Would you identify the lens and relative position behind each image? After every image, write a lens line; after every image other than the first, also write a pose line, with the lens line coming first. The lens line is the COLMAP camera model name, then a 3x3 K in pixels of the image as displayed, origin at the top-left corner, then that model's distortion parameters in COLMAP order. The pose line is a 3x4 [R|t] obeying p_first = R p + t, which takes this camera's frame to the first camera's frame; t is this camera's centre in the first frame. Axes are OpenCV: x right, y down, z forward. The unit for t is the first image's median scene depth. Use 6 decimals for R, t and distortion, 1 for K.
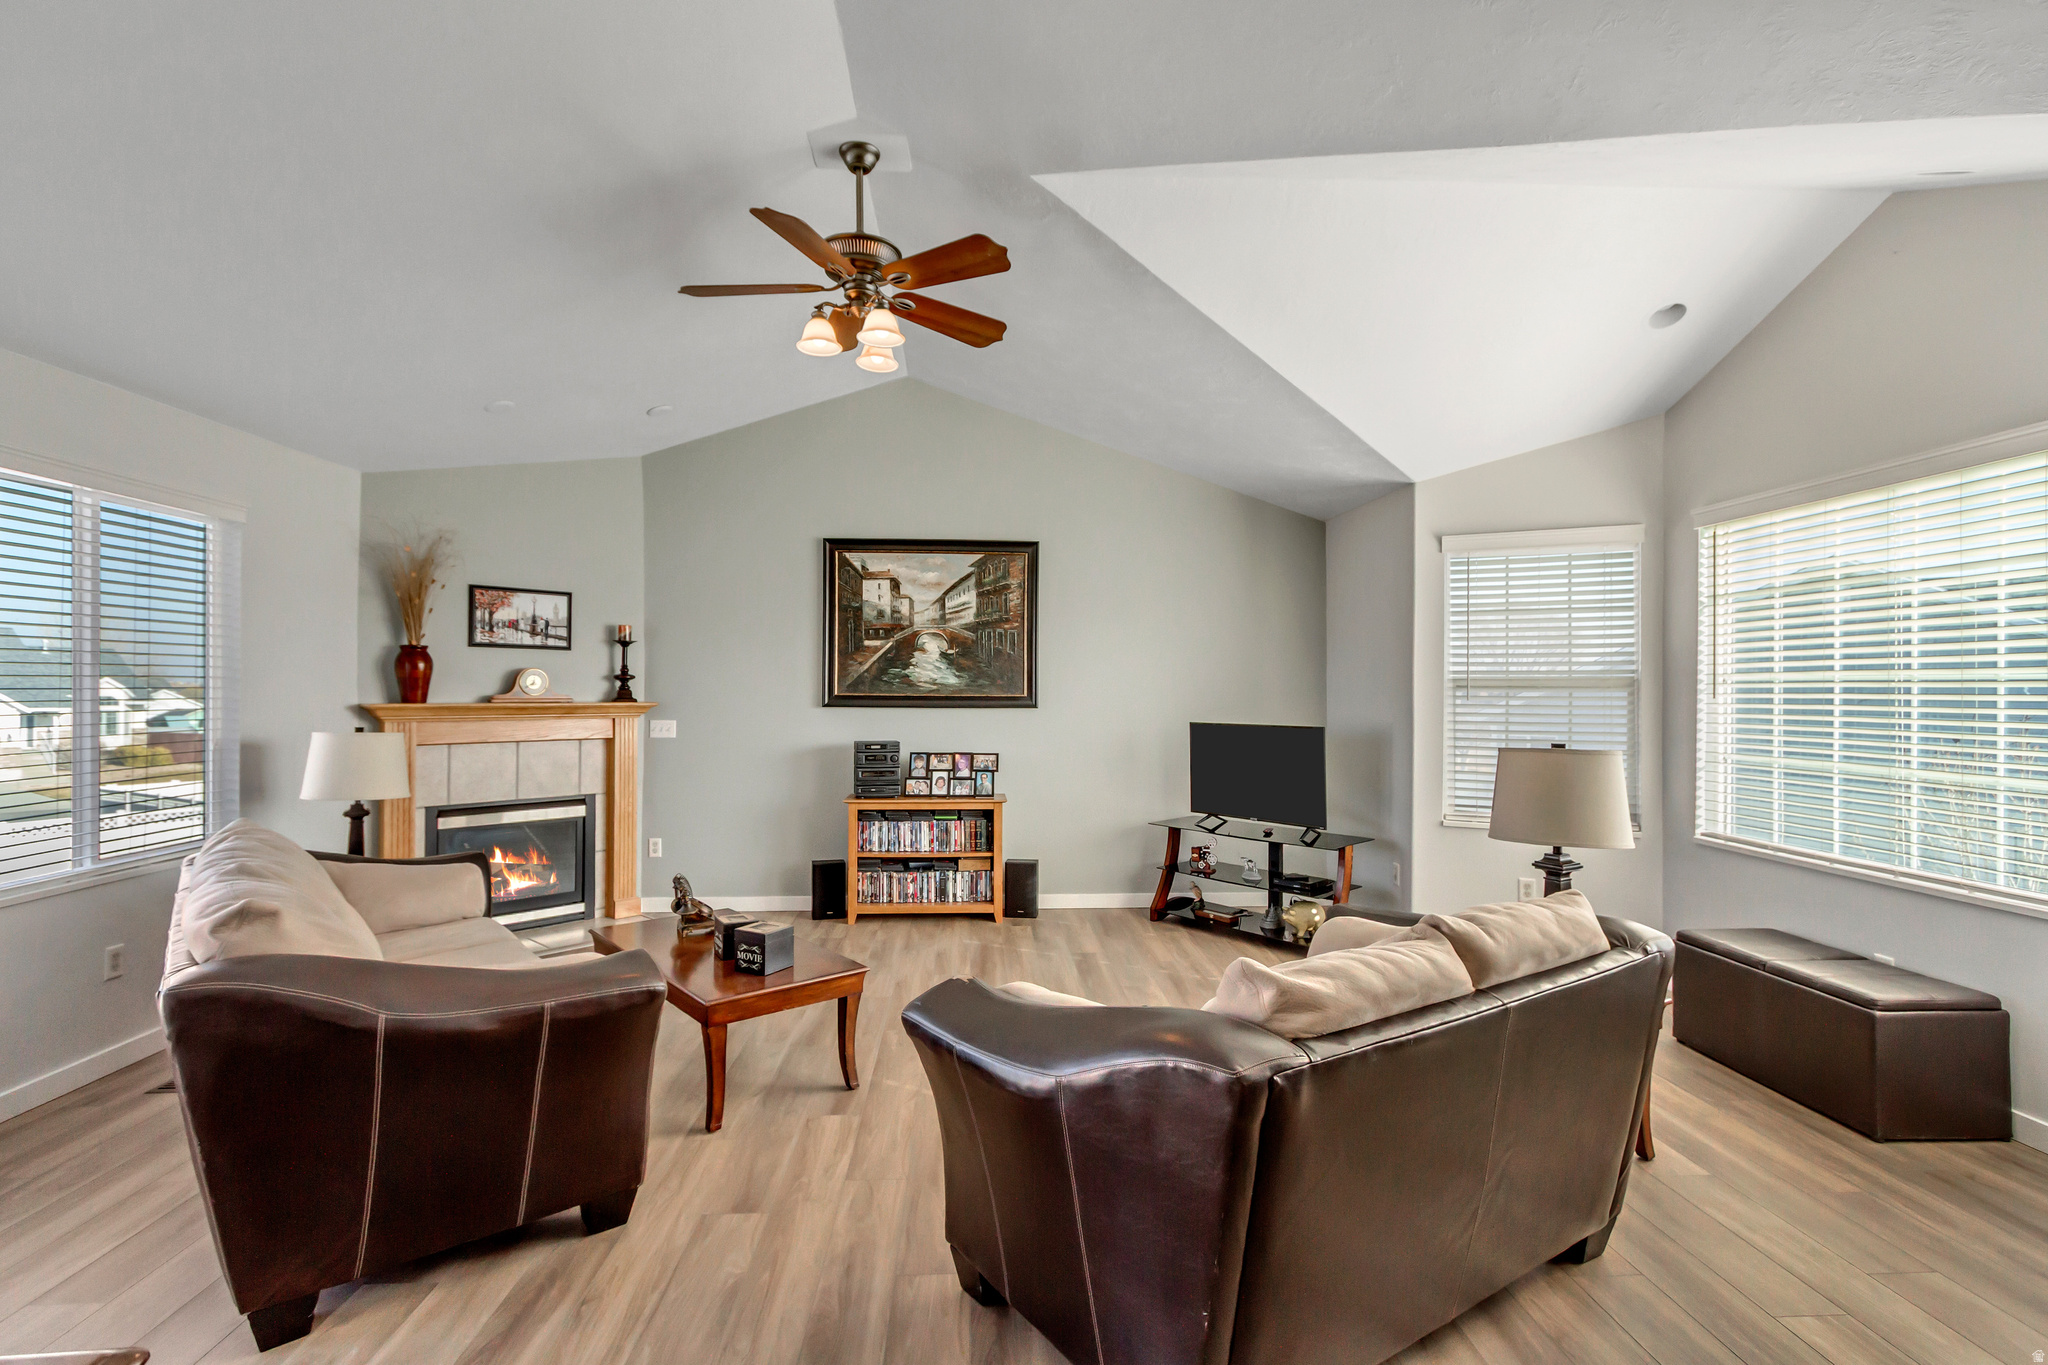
lens RADIAL K [[957.7, 0, 1021.7], [0, 957.7, 684.0], [0, 0, 1]] dist [-0.000547, -0.000047]
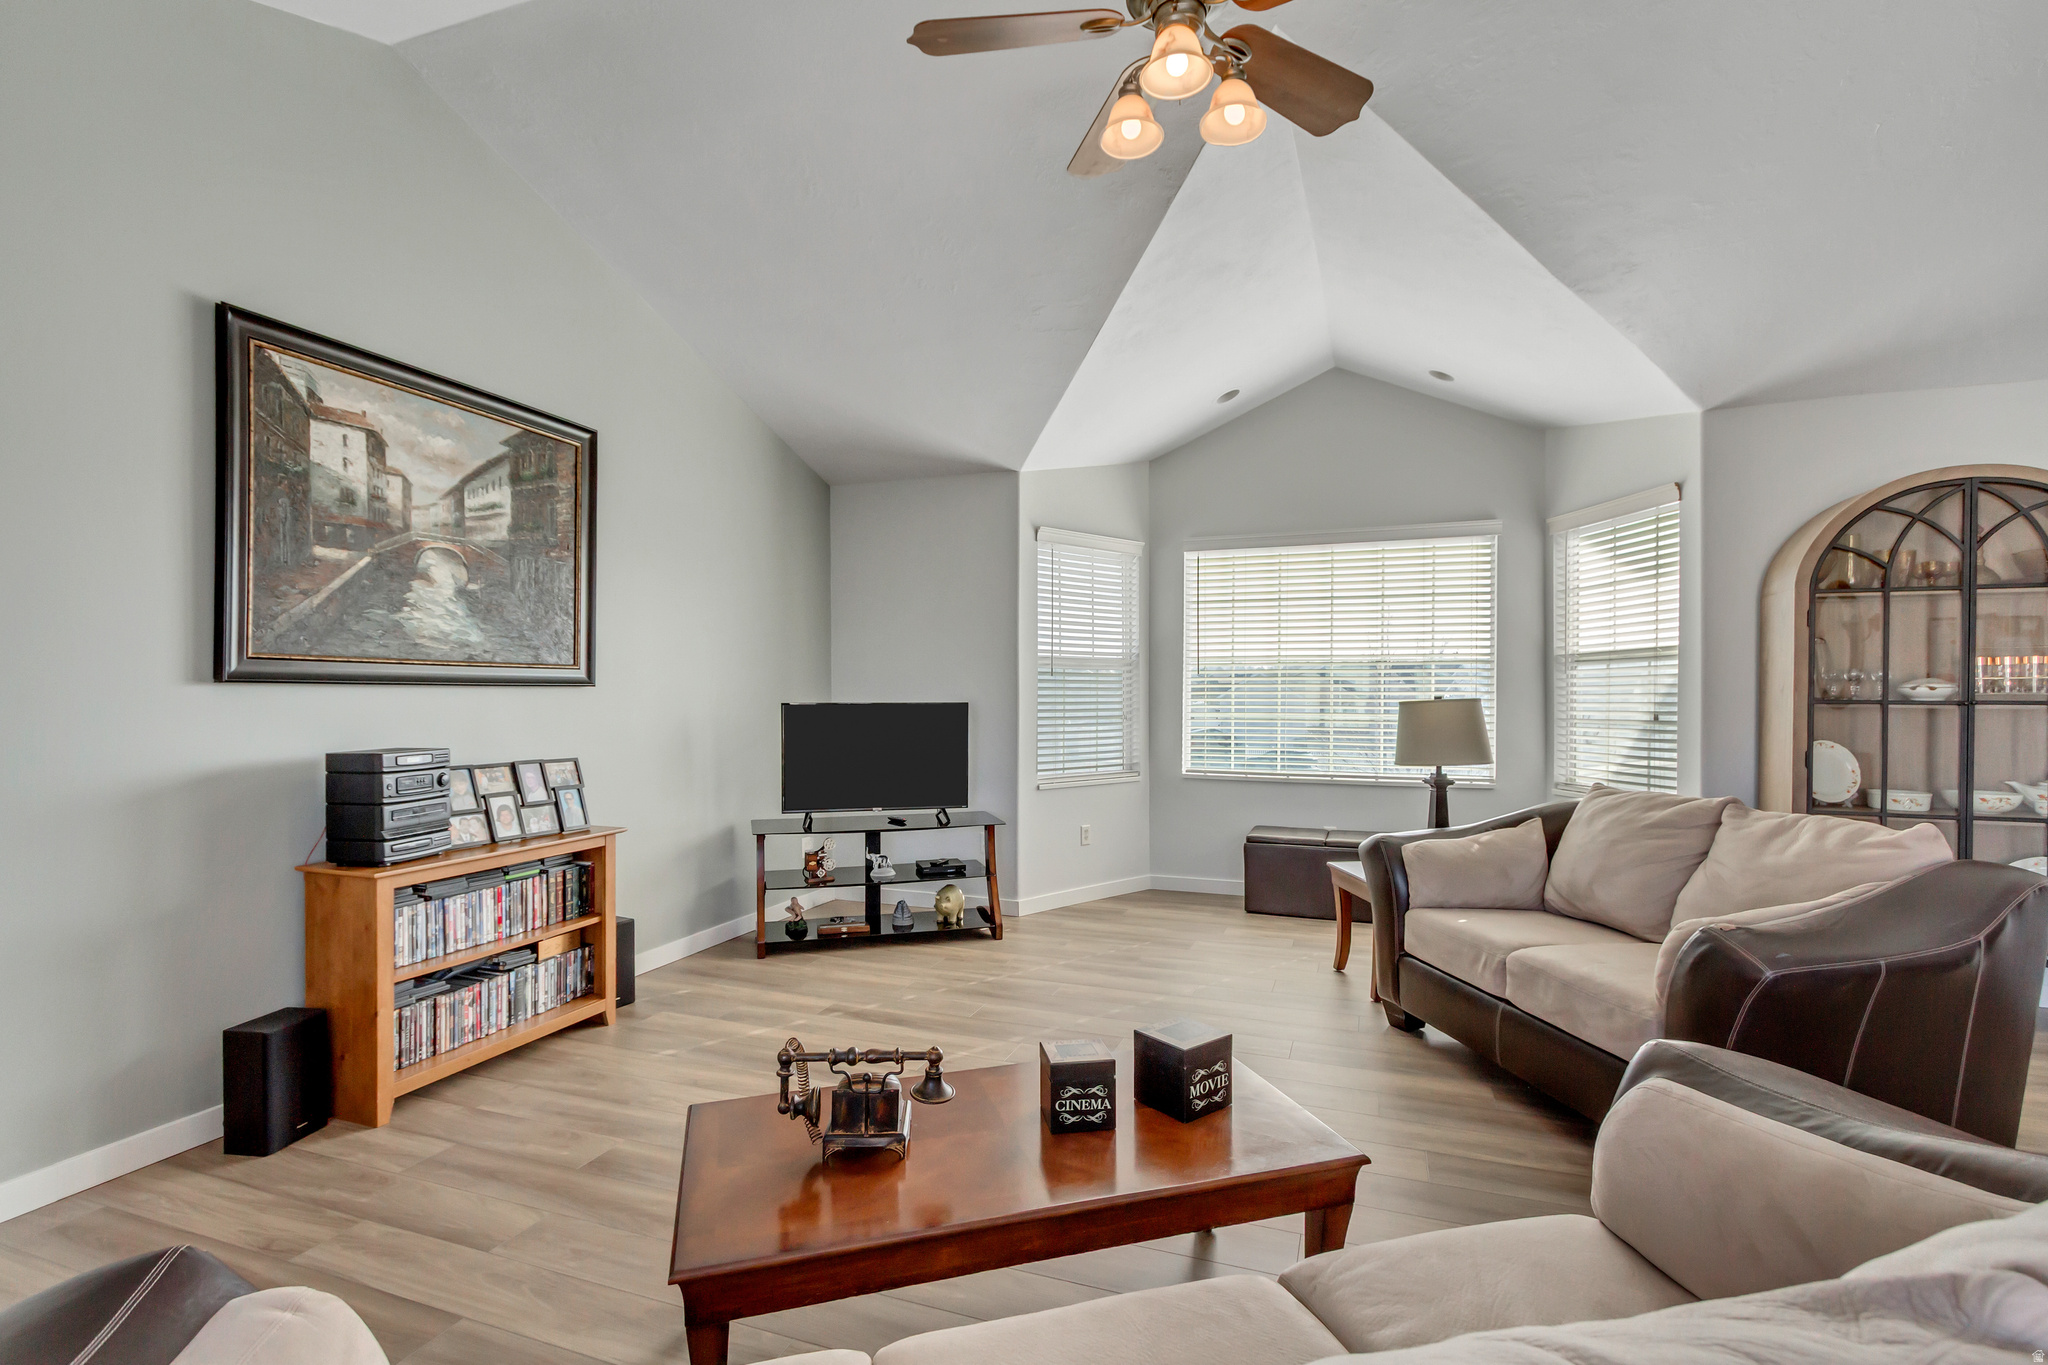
lens RADIAL K [[958.4, 0, 1037.7], [0, 958.4, 689.6], [0, 0, 1]] dist [0.004425, 0.000061]
pose [[0.360524, -0.000671, 0.932750, -0.506859], [-0.017568, 0.999817, 0.007509, 0.018004], [-0.932585, -0.019094, 0.360446, 0.503775]]
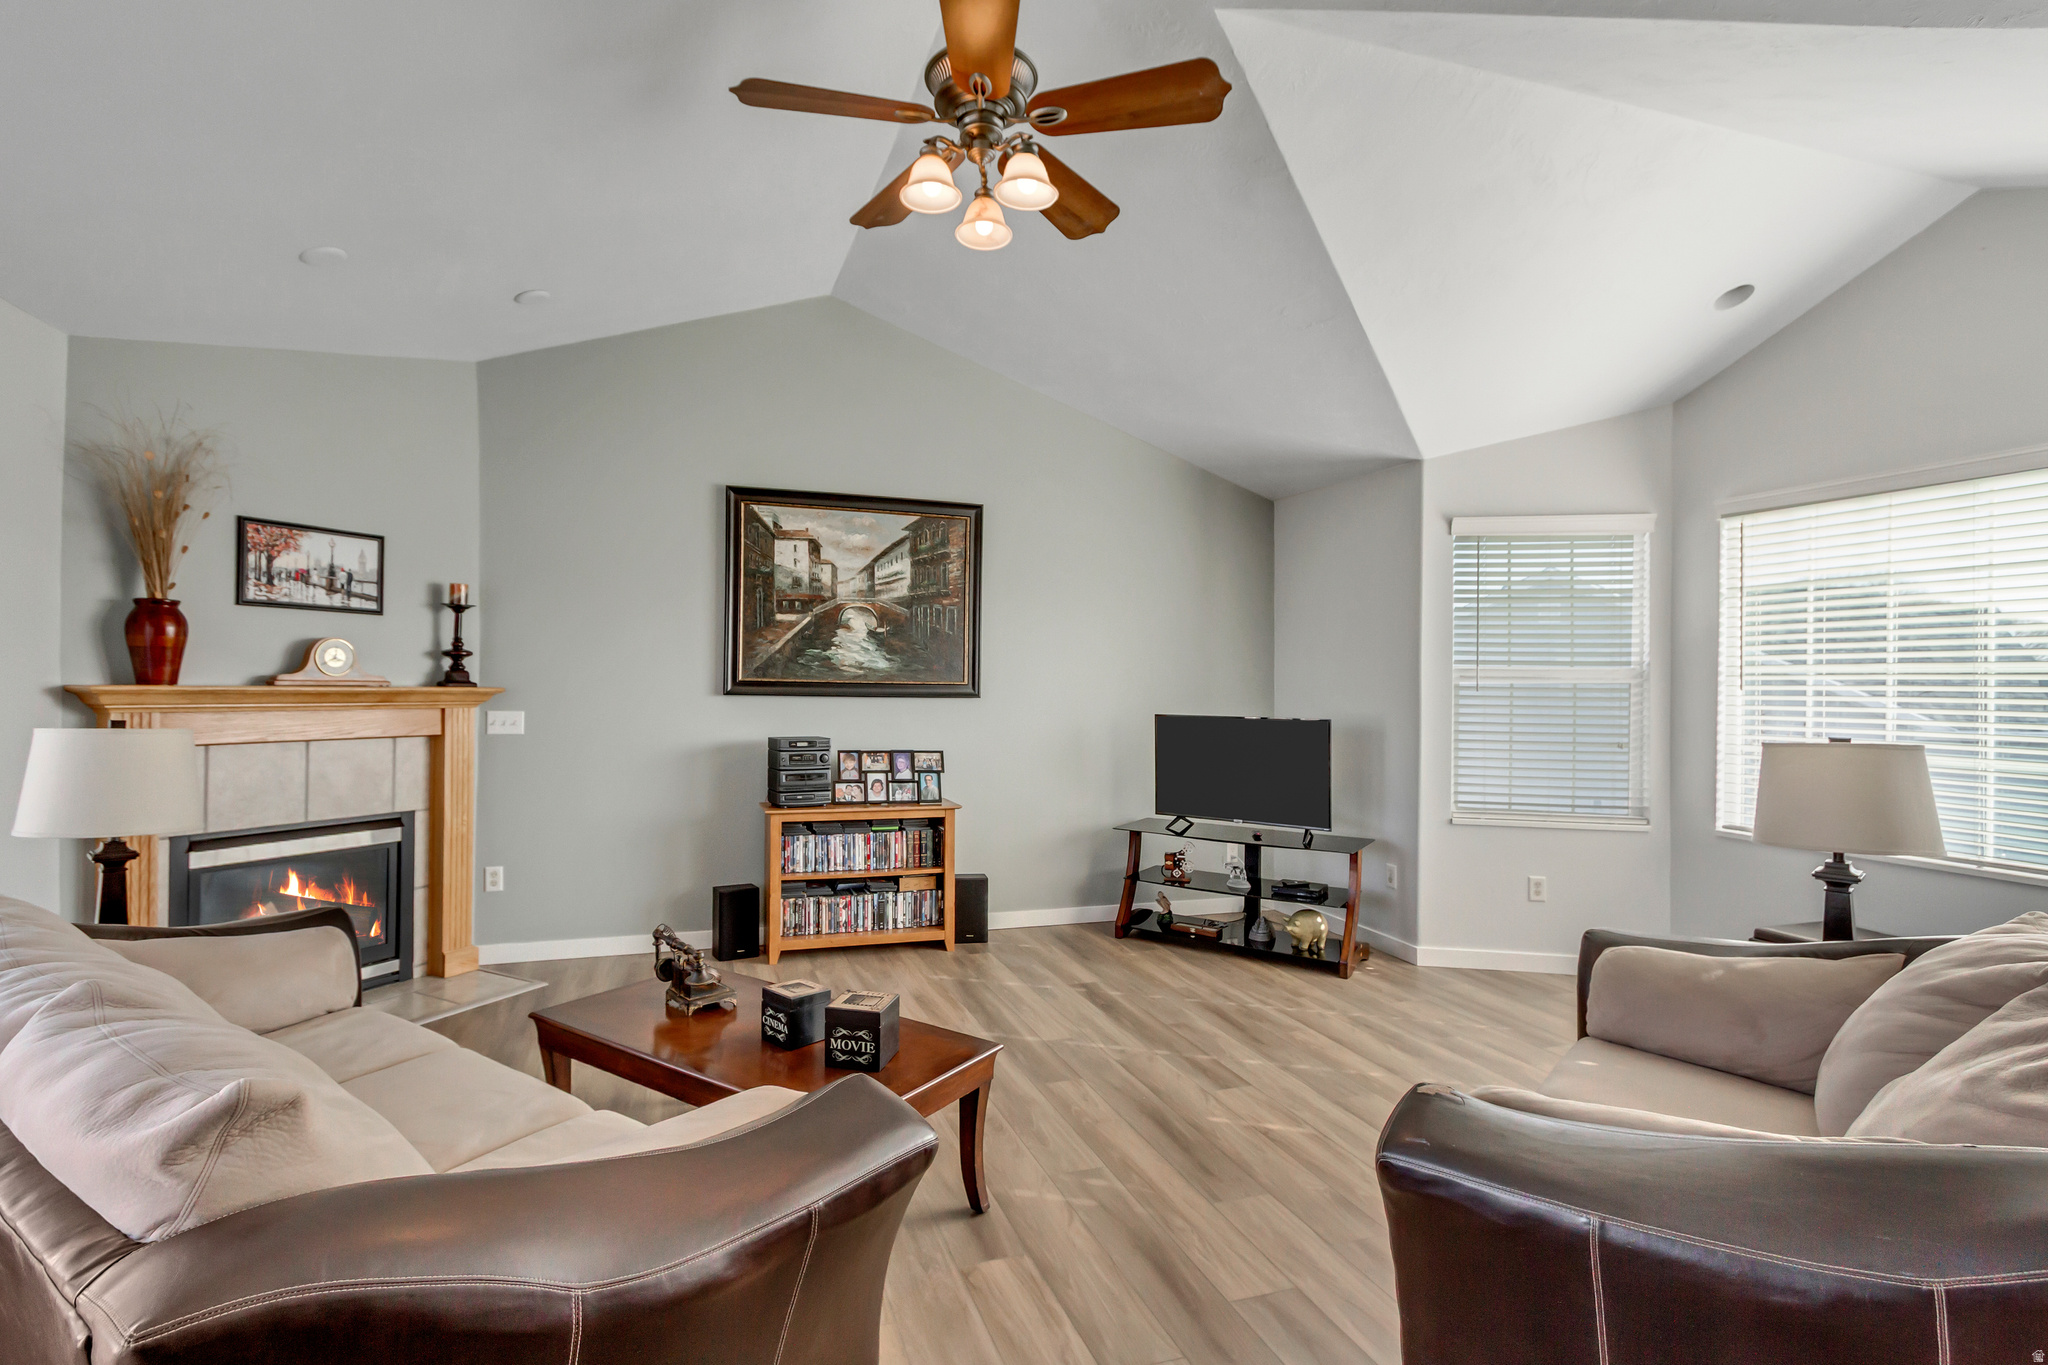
lens RADIAL K [[965.0, 0, 979.2], [0, 965.0, 685.9], [0, 0, 1]] dist [0.011515, -0.011782]
pose [[0.966626, 0.008472, 0.256053, -0.216483], [-0.010865, 0.999910, 0.007933, 0.007813], [-0.255963, -0.010450, 0.966630, 0.166846]]
